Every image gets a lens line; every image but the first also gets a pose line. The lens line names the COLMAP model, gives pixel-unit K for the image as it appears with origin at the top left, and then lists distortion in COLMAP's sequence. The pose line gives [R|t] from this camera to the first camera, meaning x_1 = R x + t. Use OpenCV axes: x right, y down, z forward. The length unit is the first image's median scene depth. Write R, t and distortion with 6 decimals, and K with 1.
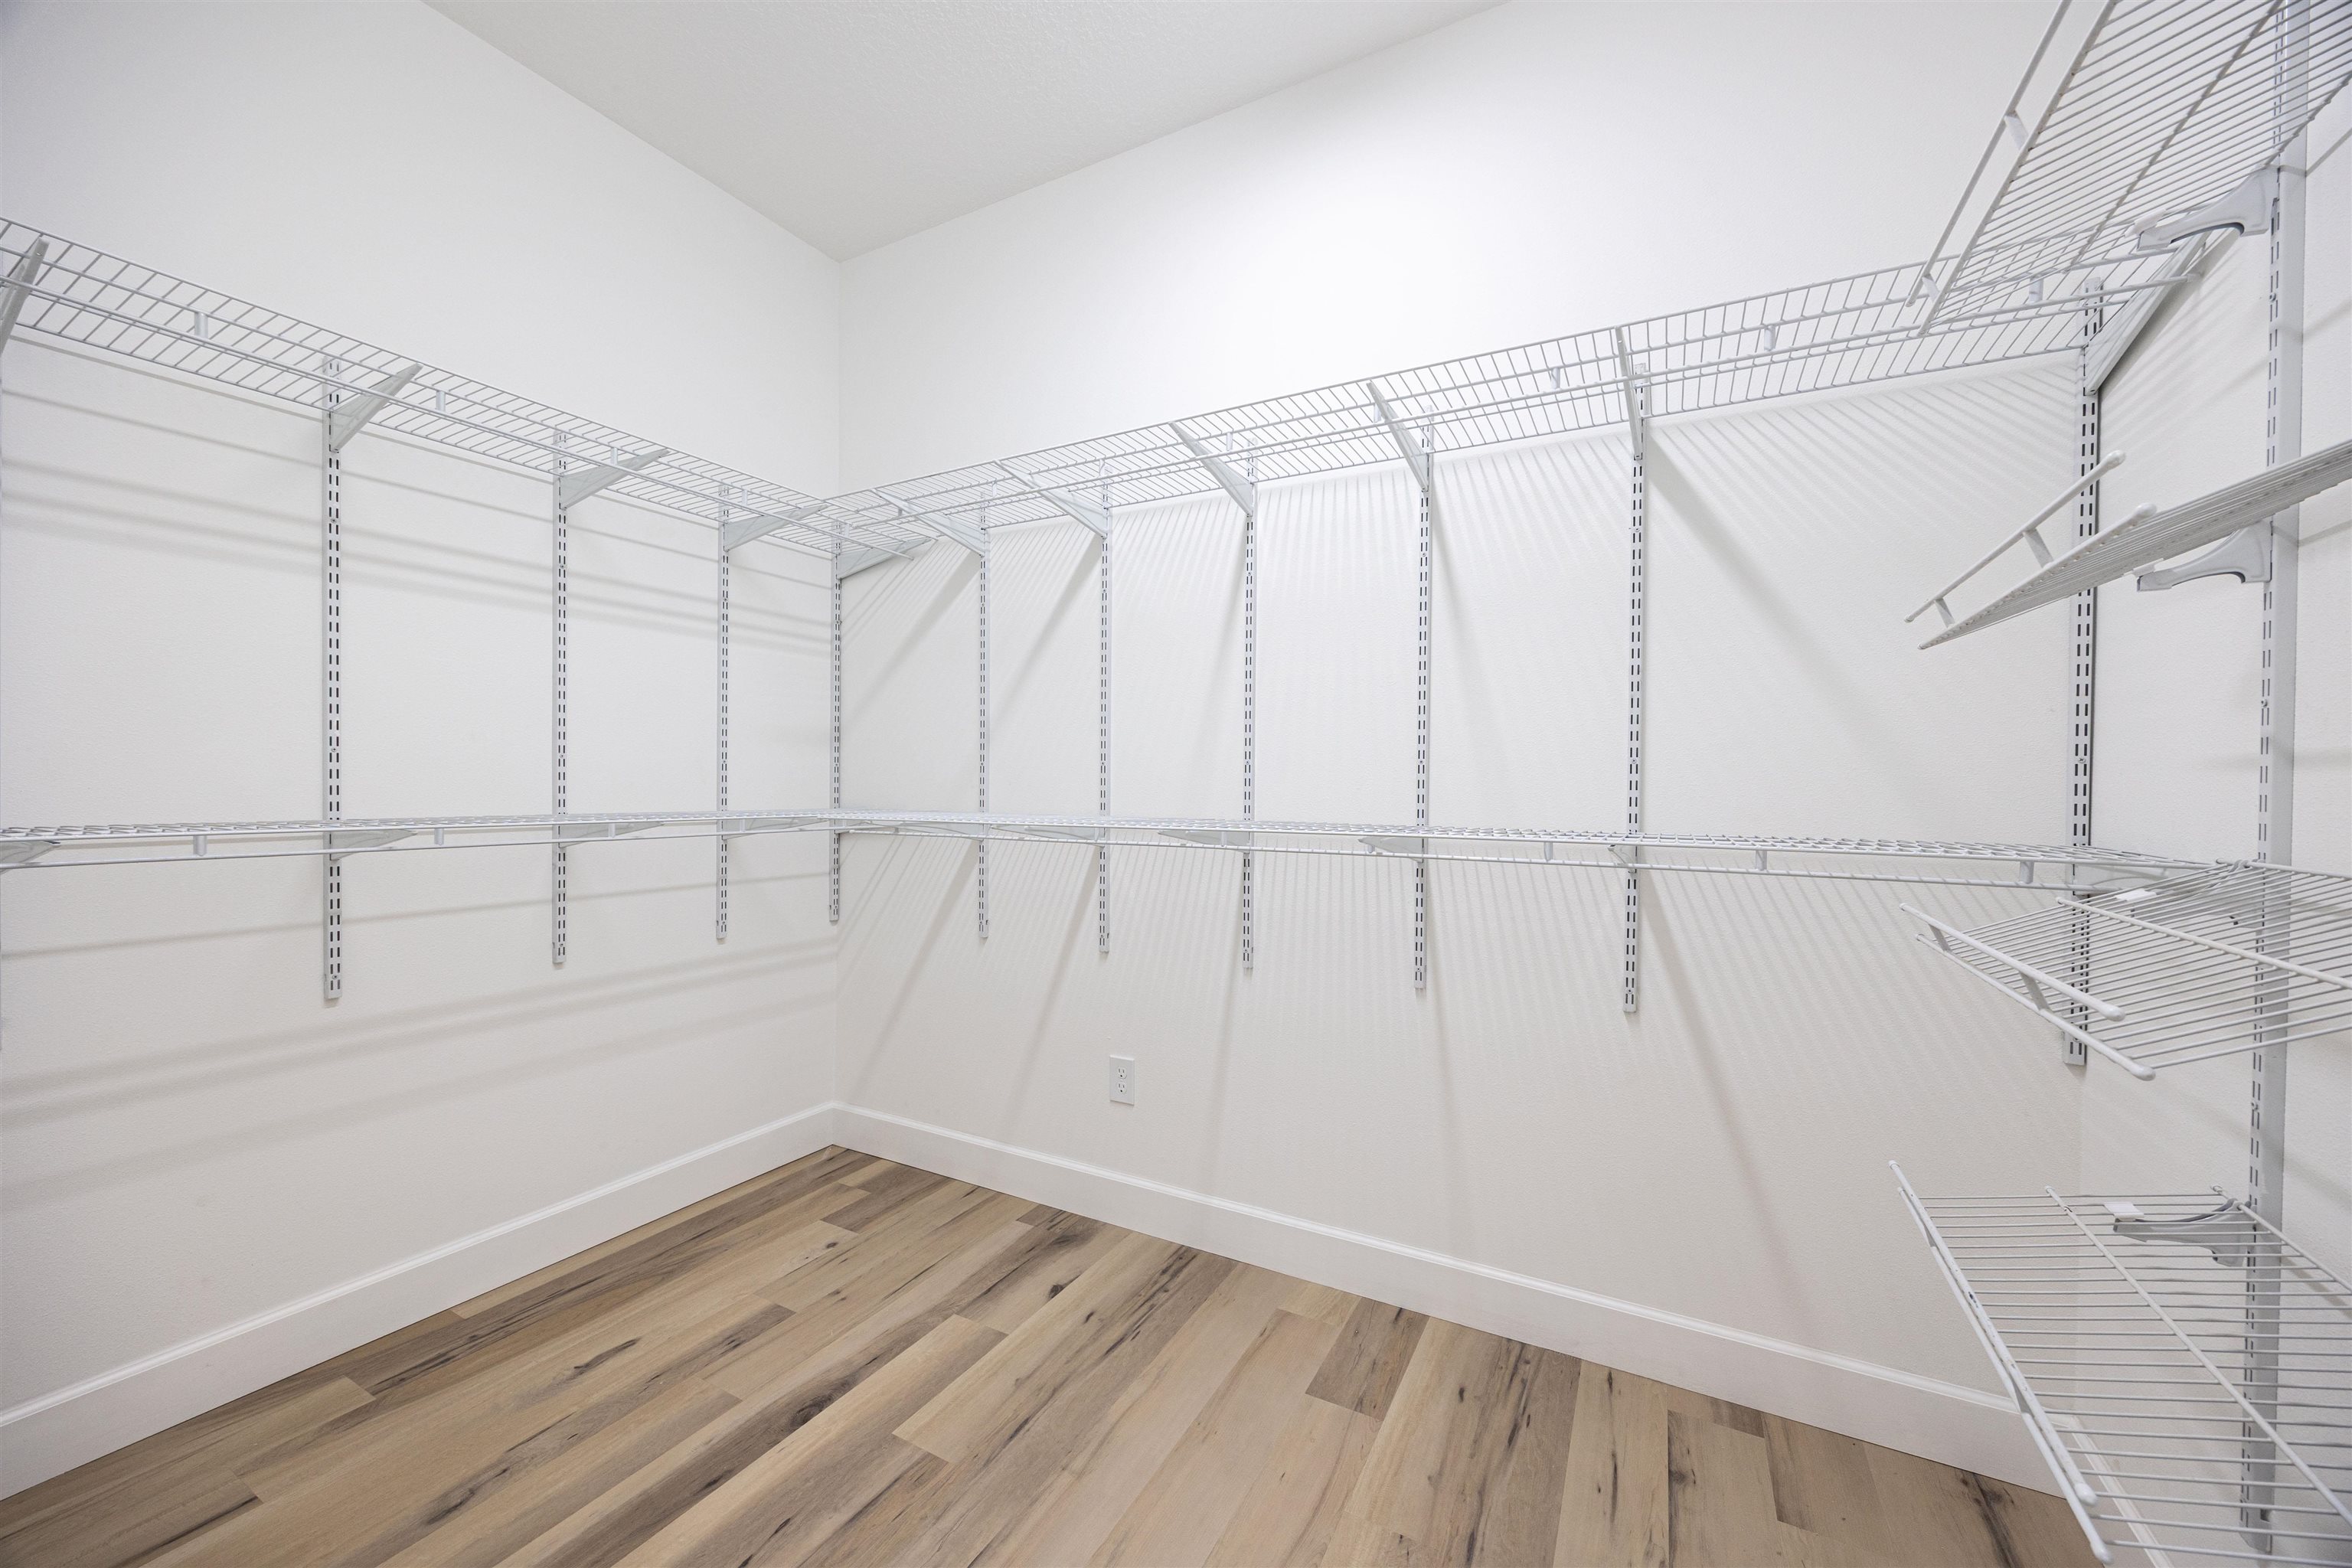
lens RADIAL K [[887.9, 0, 1187.9], [0, 887.9, 795.1], [0, 0, 1]] dist [-0.000878, 0.000039]
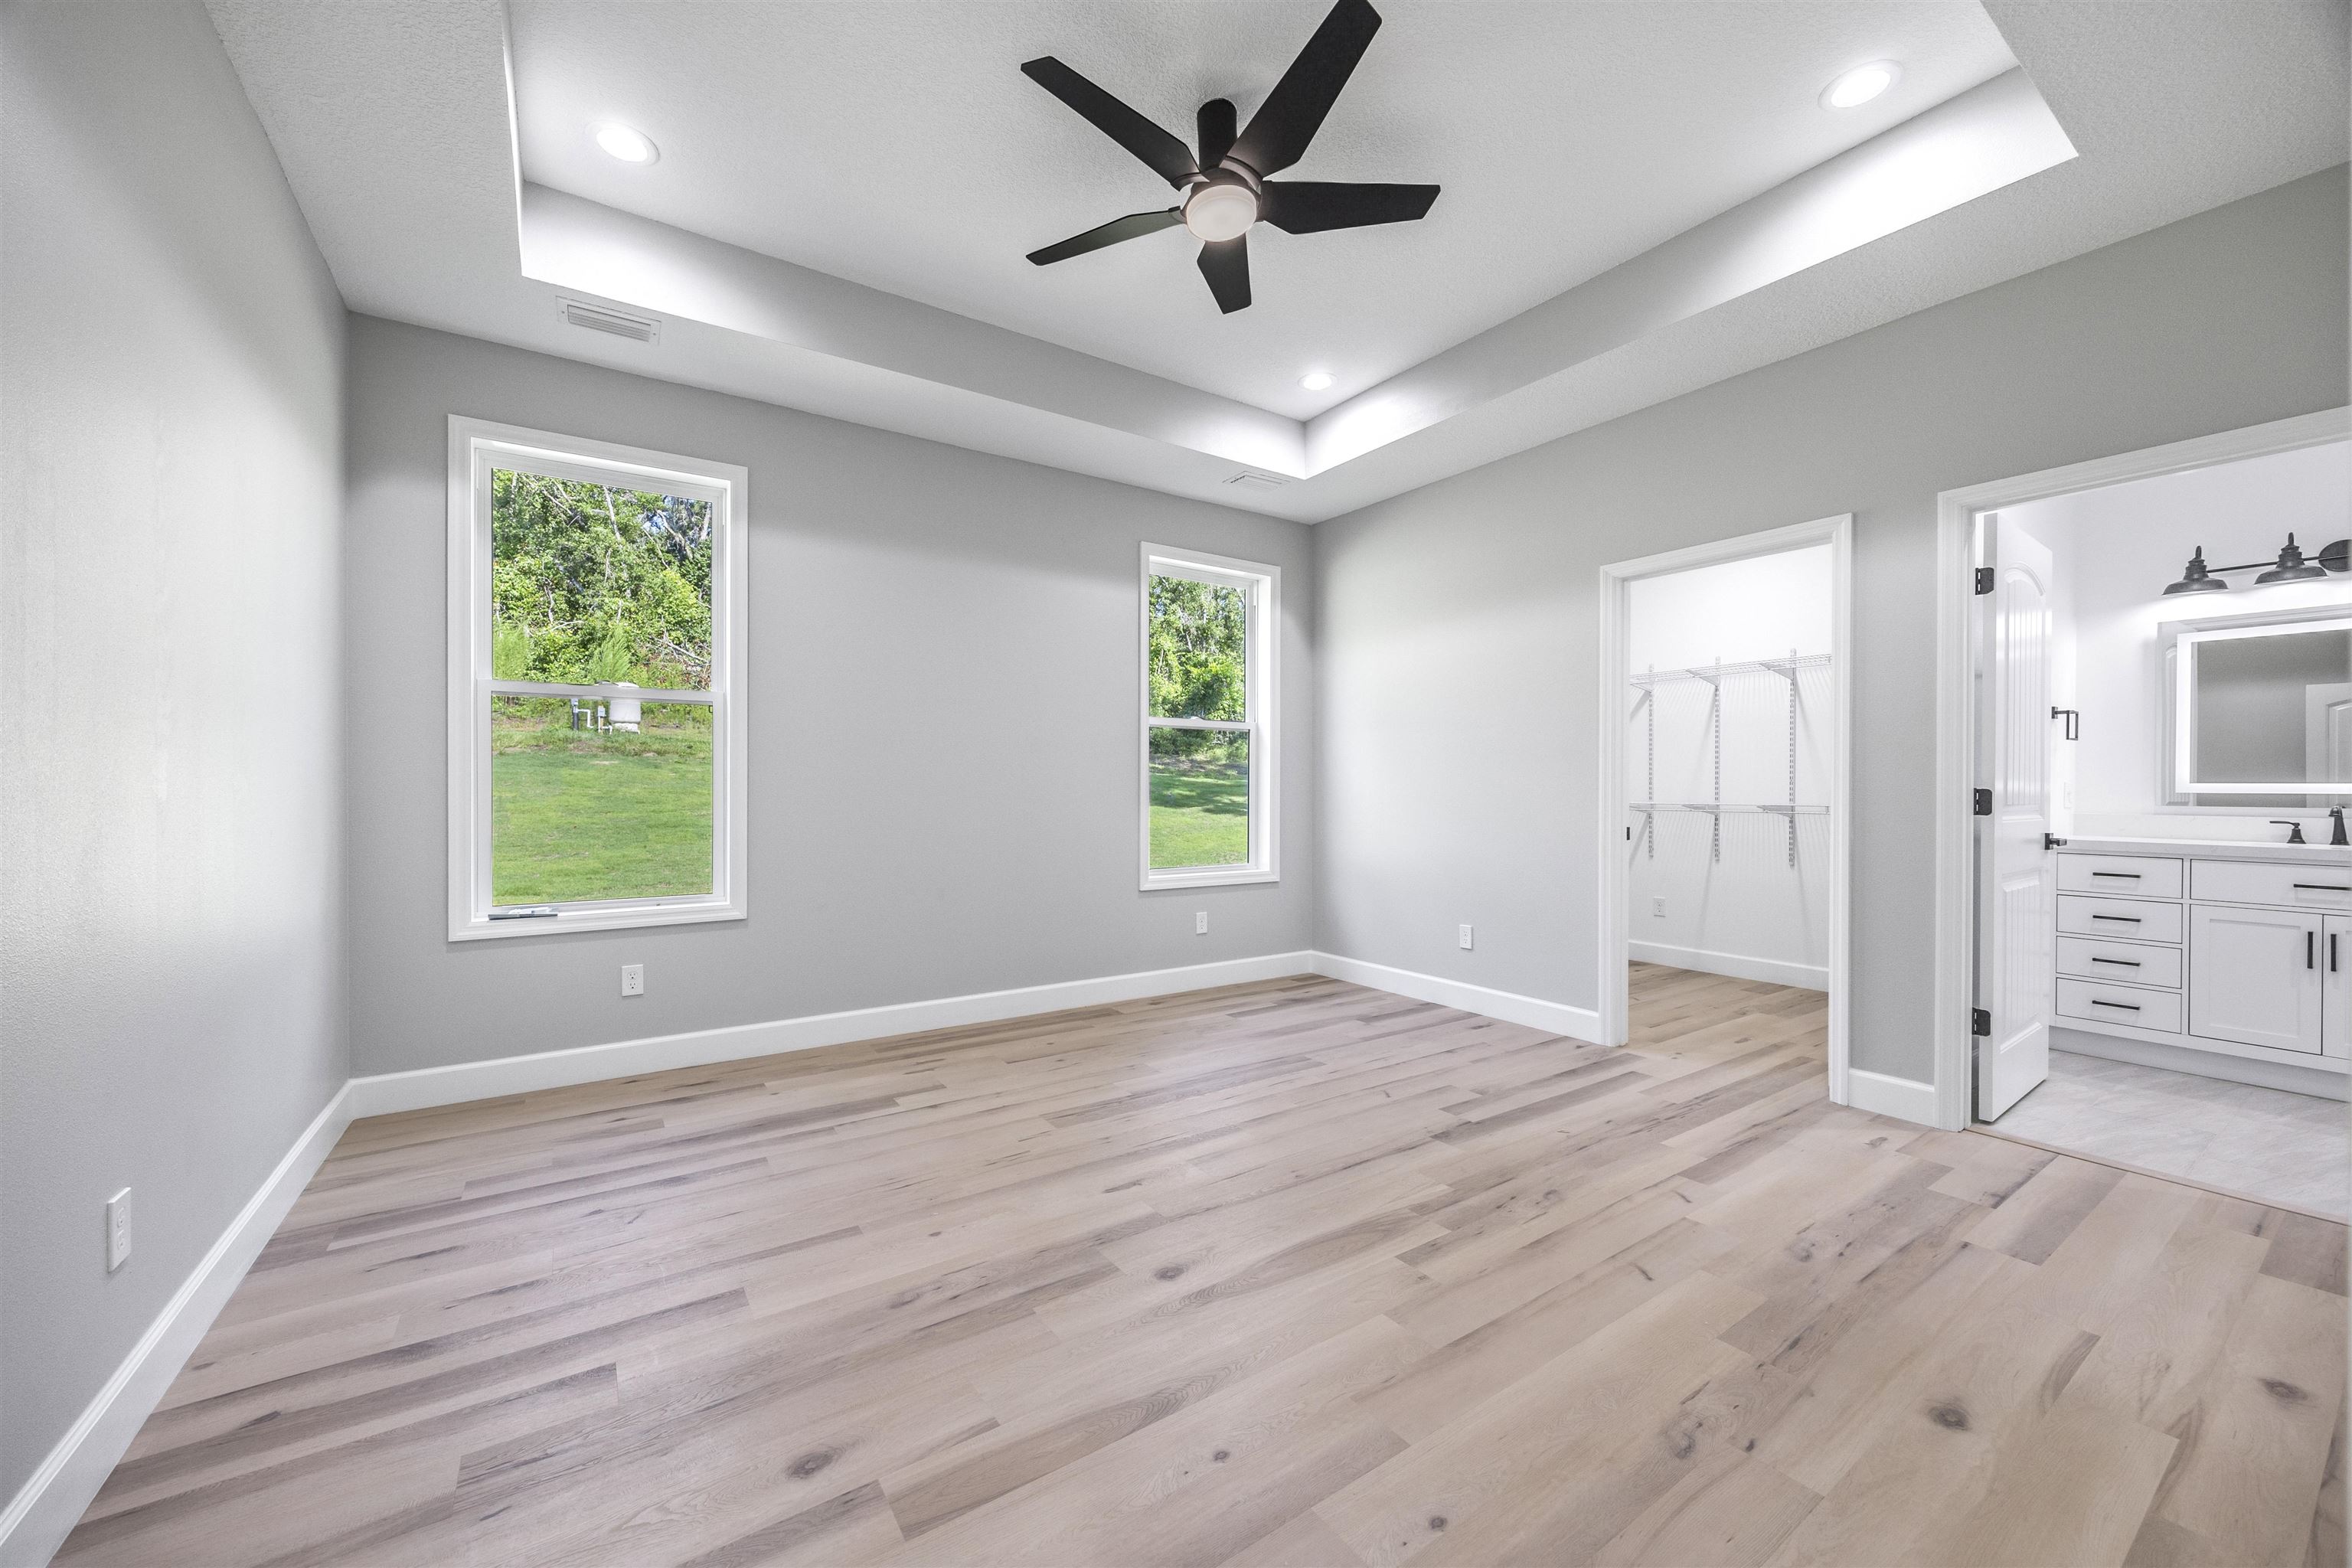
lens RADIAL K [[887.9, 0, 1187.9], [0, 887.9, 795.1], [0, 0, 1]] dist [-0.000878, 0.000039]
pose [[0.890234, -0.005797, -0.455466, -0.137703], [0.002193, 0.999962, -0.008441, 0.026011], [0.455498, 0.006516, 0.890213, -2.203330]]
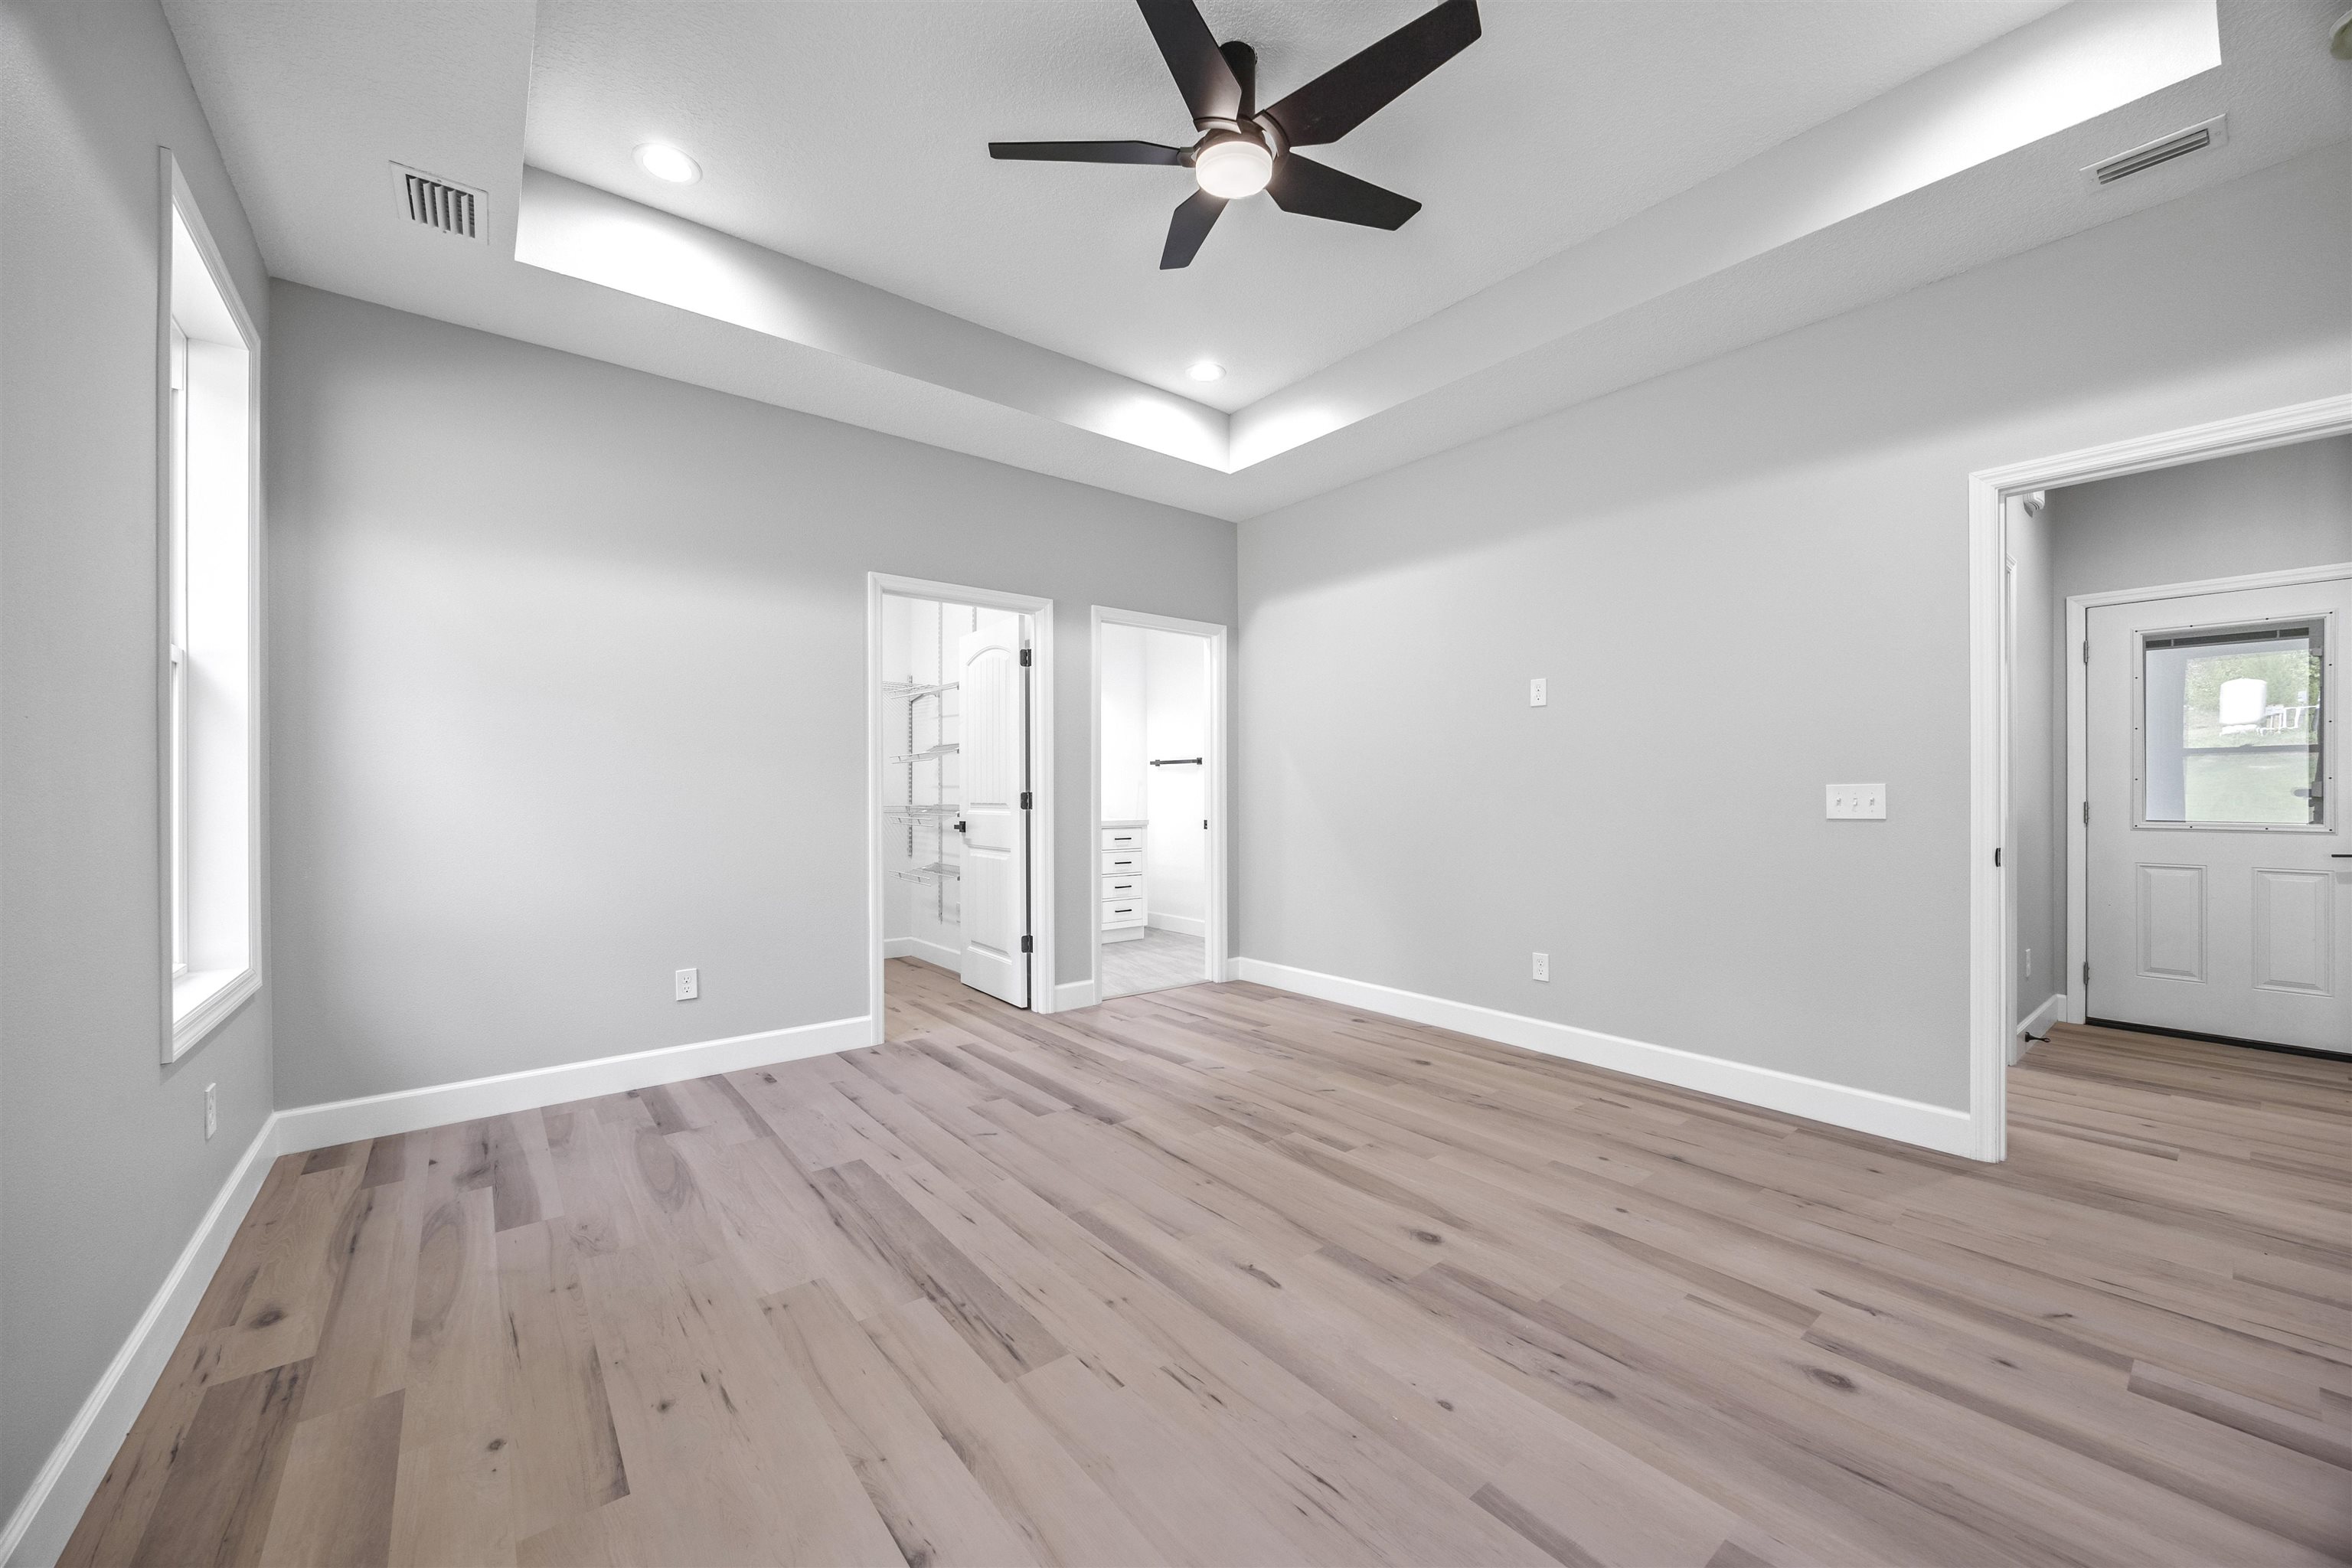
lens RADIAL K [[887.9, 0, 1187.9], [0, 887.9, 795.1], [0, 0, 1]] dist [-0.000878, 0.000039]
pose [[0.381375, -0.011790, 0.924345, -1.835833], [0.017099, 0.999838, 0.005698, 0.005362], [-0.924262, 0.013632, 0.381515, -1.412725]]
